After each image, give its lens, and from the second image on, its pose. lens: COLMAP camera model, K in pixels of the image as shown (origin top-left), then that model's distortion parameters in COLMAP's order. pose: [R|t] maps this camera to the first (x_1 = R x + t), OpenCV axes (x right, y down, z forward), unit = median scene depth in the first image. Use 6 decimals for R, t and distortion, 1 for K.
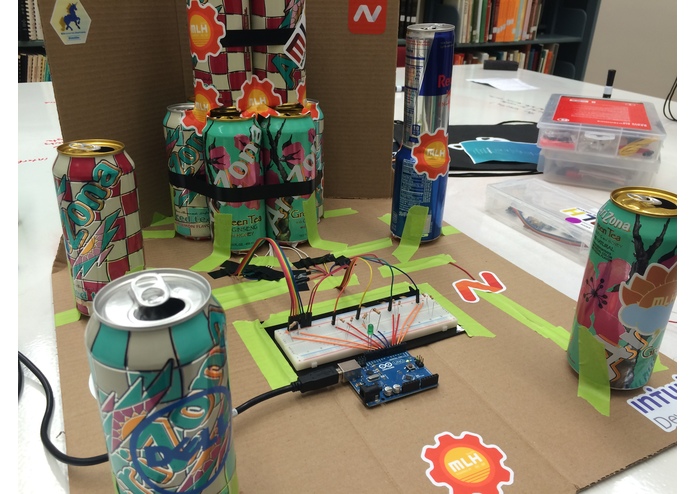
lens RADIAL K [[562.3, 0, 344.0], [0, 562.3, 246.6], [0, 0, 1]] dist [0.078955, -0.108029]
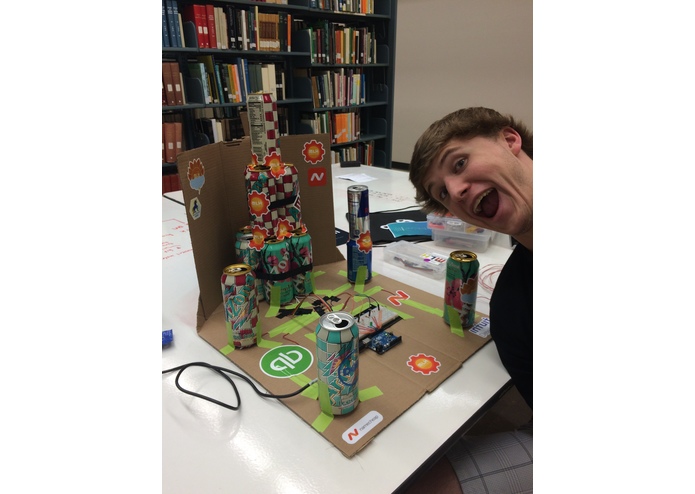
lens RADIAL K [[420.6, 0, 347.5], [0, 420.6, 247.0], [0, 0, 1]] dist [0.051540, 0.000152]
pose [[0.949267, -0.156698, 0.272651, -0.373212], [0.175836, 0.983293, -0.047076, -0.084488], [-0.260719, 0.092630, 0.960960, -0.565029]]
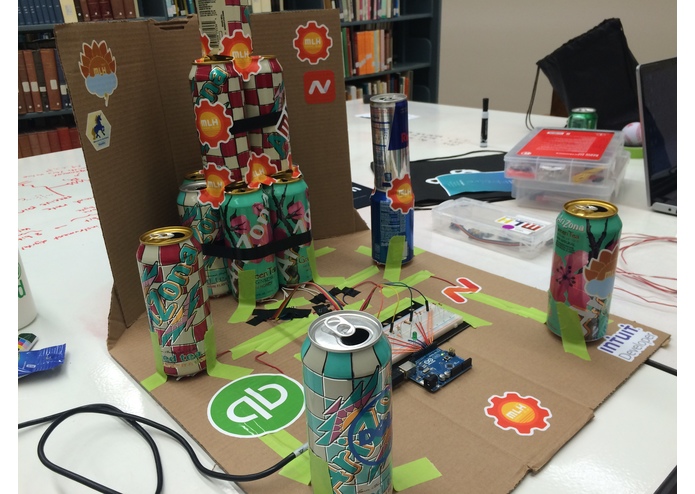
lens RADIAL K [[562.3, 0, 344.0], [0, 562.3, 246.6], [0, 0, 1]] dist [0.078955, -0.108029]
pose [[0.961919, -0.171385, 0.212928, -0.269908], [0.181809, 0.982869, -0.030230, -0.035951], [-0.204100, 0.067791, 0.976600, -0.199626]]
